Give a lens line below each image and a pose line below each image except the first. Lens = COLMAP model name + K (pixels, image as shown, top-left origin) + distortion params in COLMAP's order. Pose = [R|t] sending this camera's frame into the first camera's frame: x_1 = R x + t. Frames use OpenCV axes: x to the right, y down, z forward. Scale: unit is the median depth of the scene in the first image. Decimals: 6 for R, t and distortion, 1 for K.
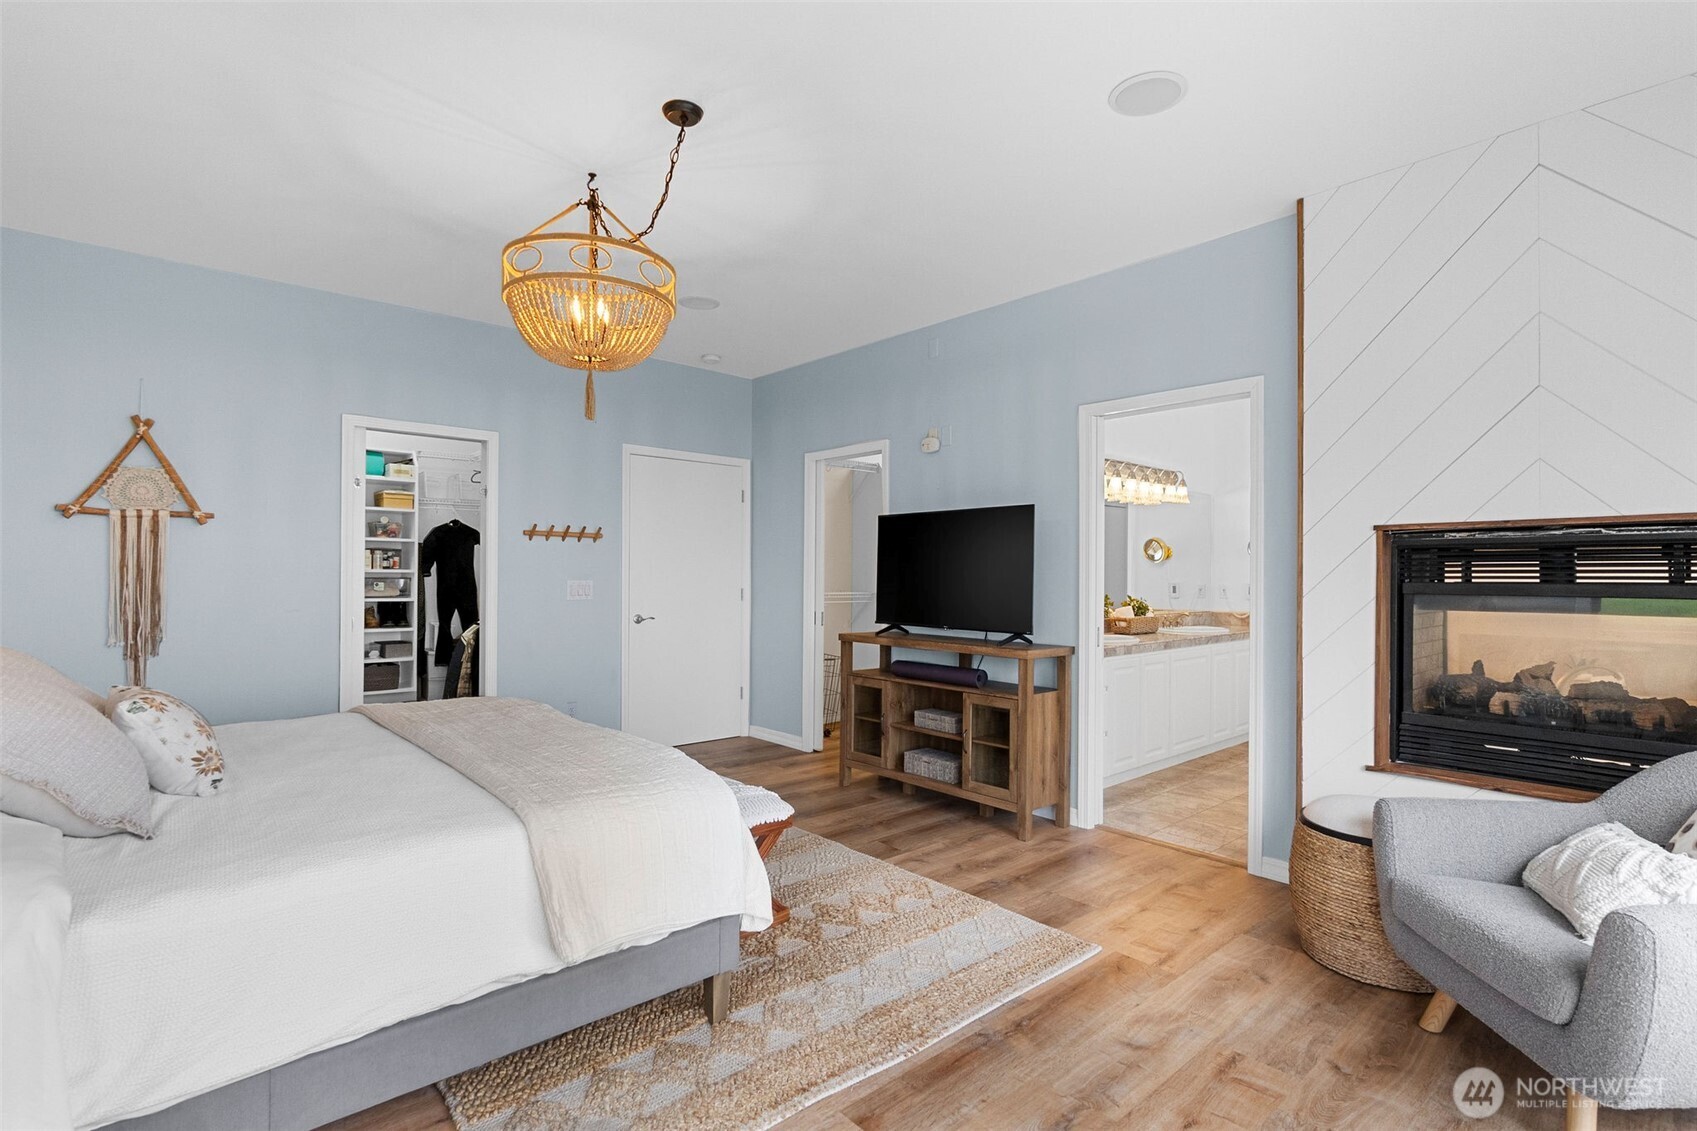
lens RADIAL K [[810.4, 0, 827.0], [0, 810.4, 567.2], [0, 0, 1]] dist [0.000273, -0.000003]
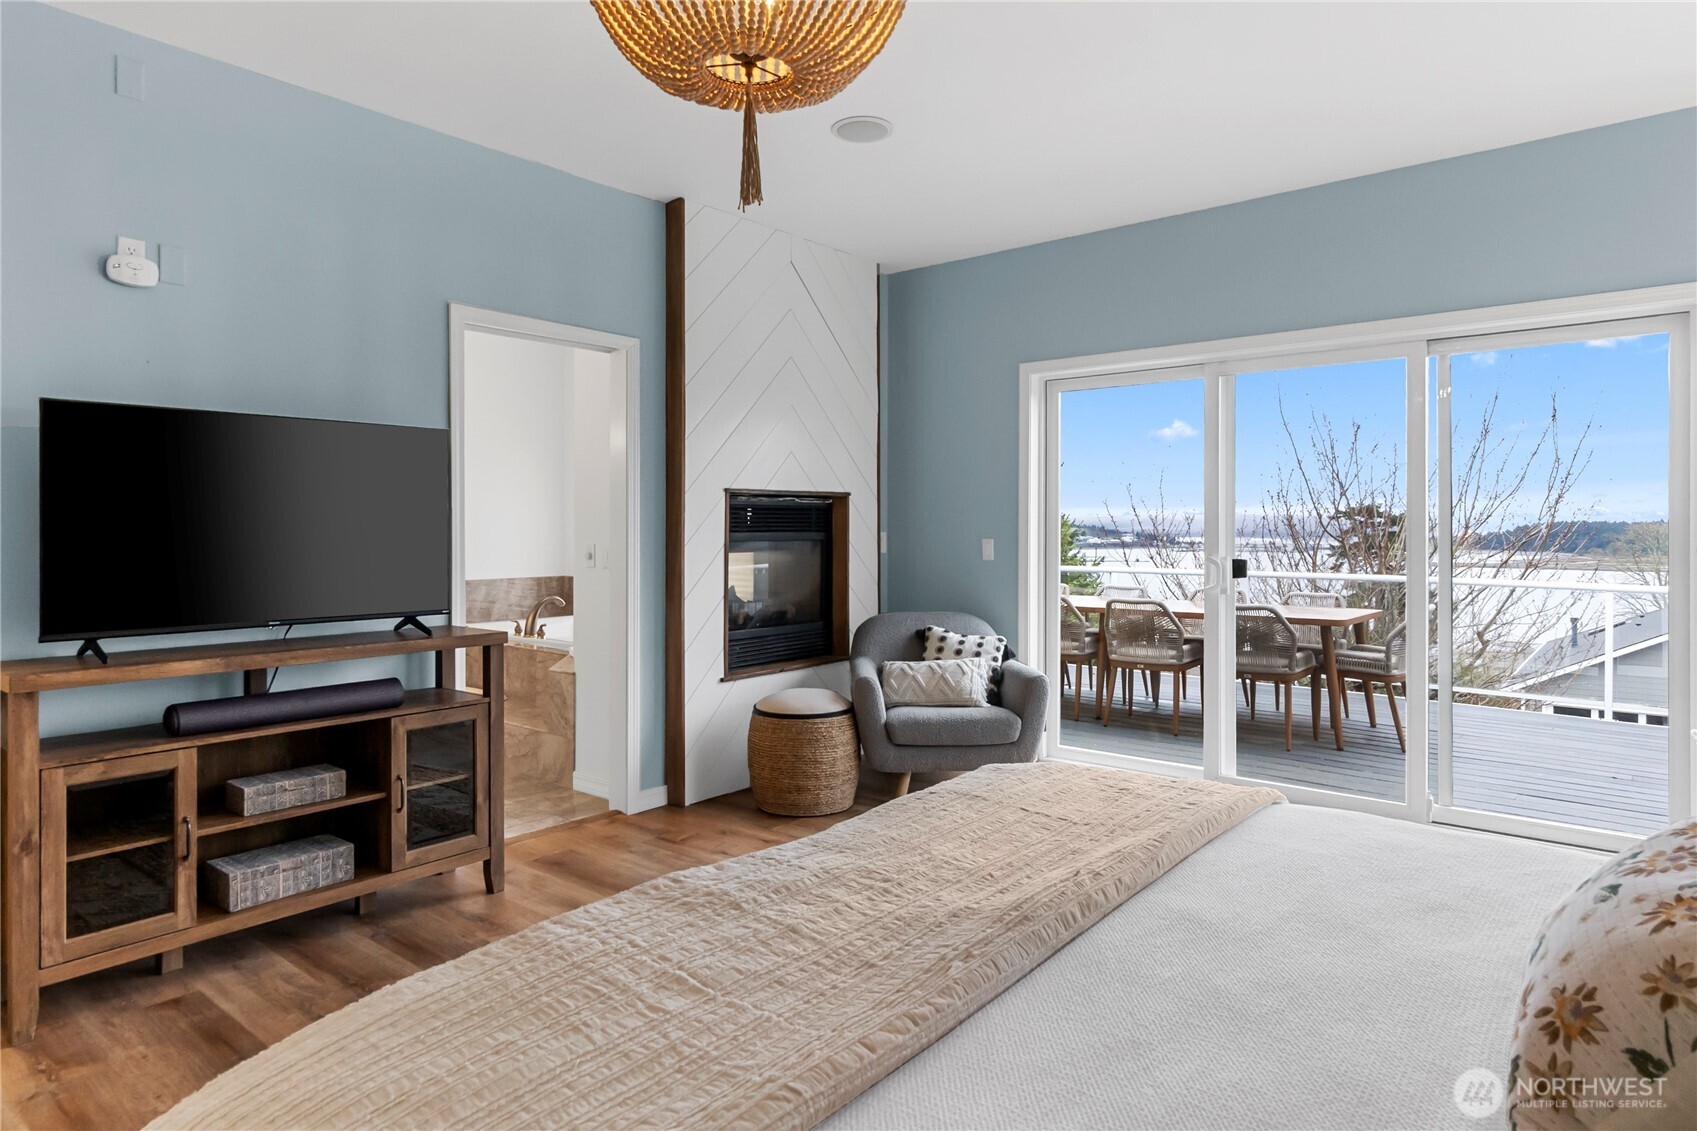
lens RADIAL K [[986.0, 0, 845.5], [0, 986.0, 525.9], [0, 0, 1]] dist [-0.000736, -0.000510]
pose [[-0.172086, -0.002300, 0.985079, -0.594512], [-0.004951, 0.999987, 0.001469, 0.002966], [-0.985069, -0.004624, -0.172095, 0.727817]]
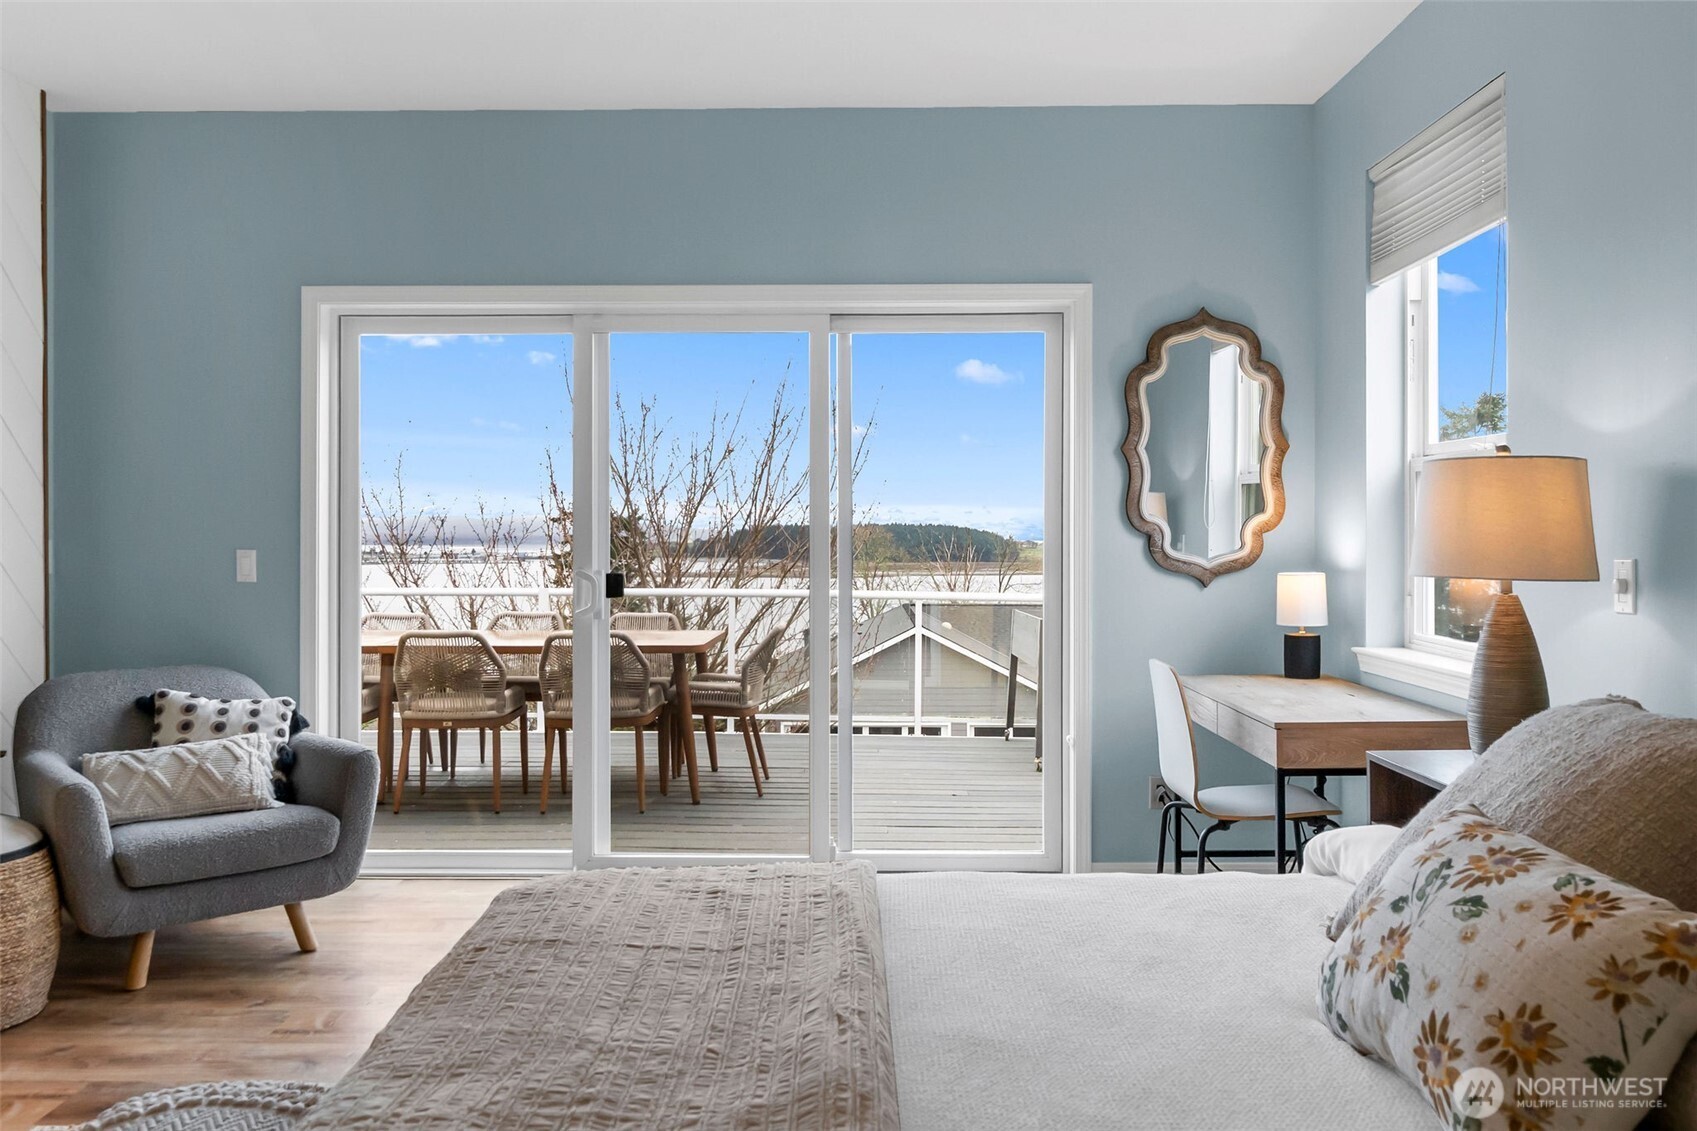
lens RADIAL K [[1328.8, 0, 844.0], [0, 1328.8, 532.8], [0, 0, 1]] dist [-0.001289, 0.003349]
pose [[-0.753568, -0.004189, 0.657357, -0.490626], [-0.005431, 0.999985, 0.000147, 0.003635], [-0.657348, -0.003460, -0.753579, 0.833515]]
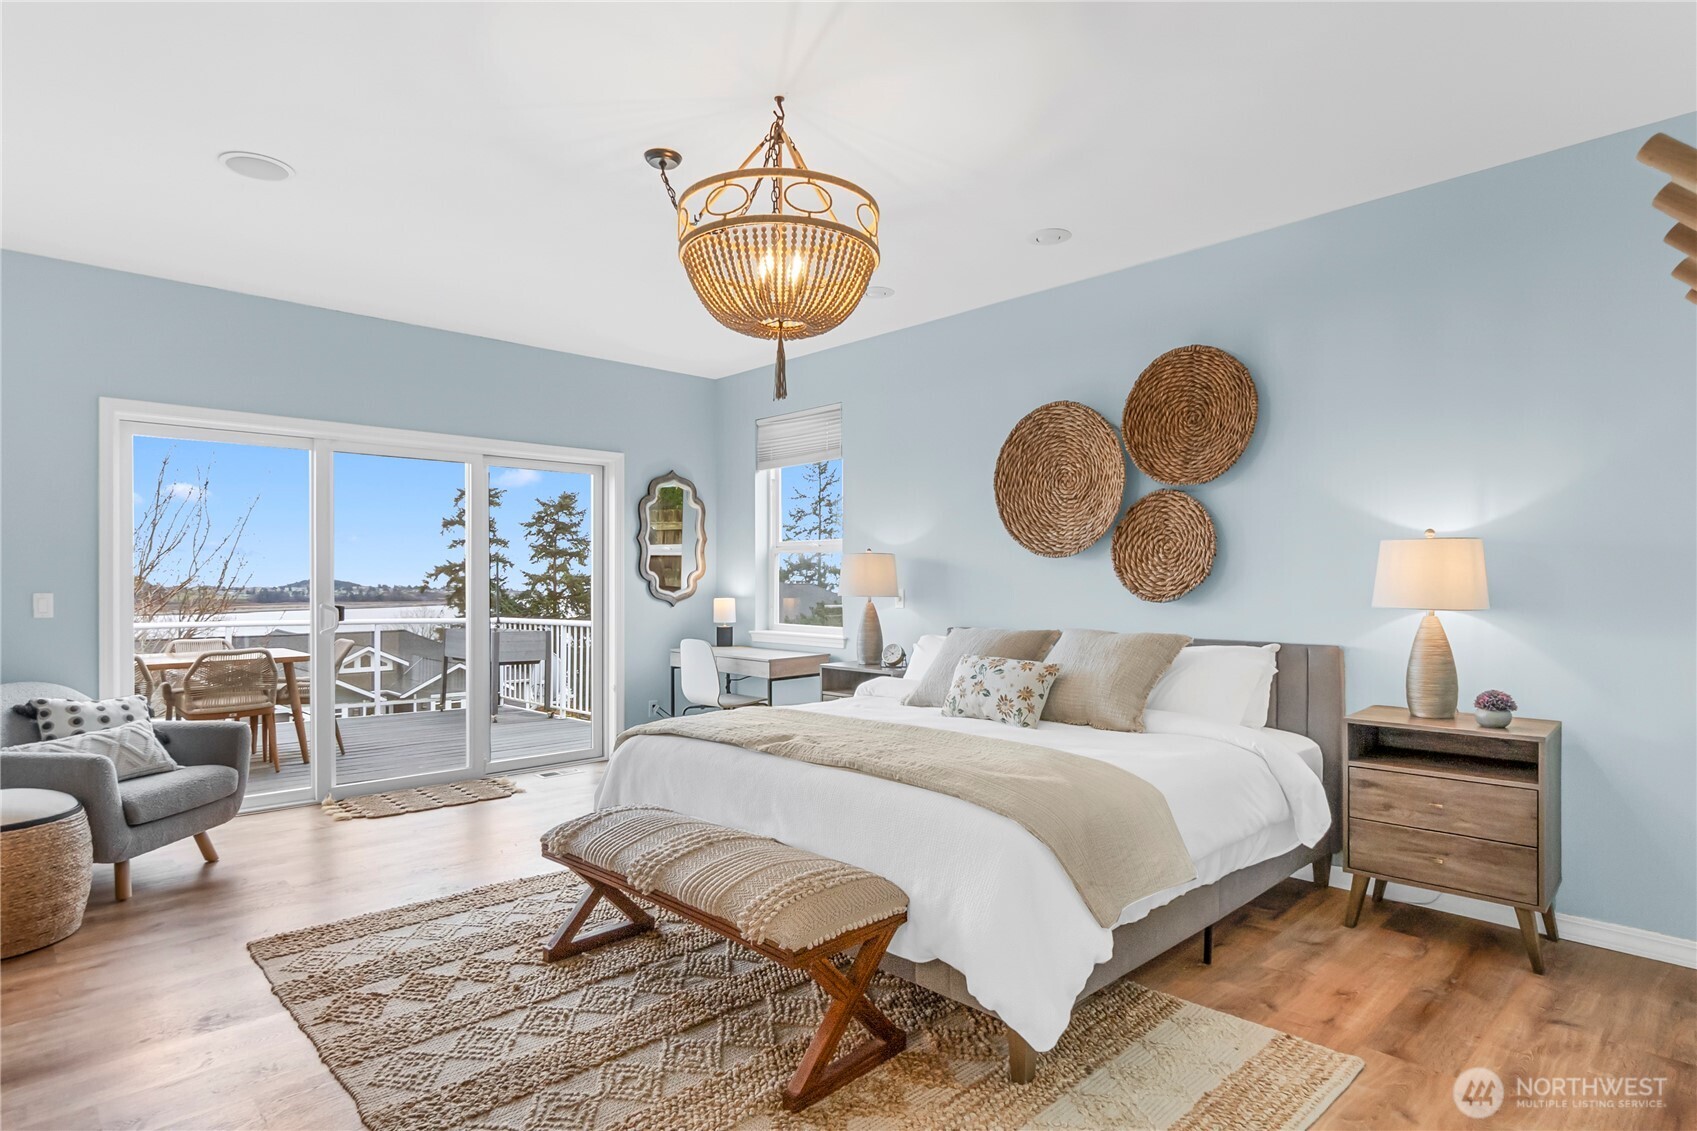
lens RADIAL K [[906.5, 0, 844.9], [0, 906.5, 570.0], [0, 0, 1]] dist [0.003178, 0.000595]
pose [[-0.998706, -0.004260, -0.050672, -0.217291], [-0.003514, 0.999884, -0.014799, 0.007147], [0.050729, -0.014602, -0.998606, 1.338403]]
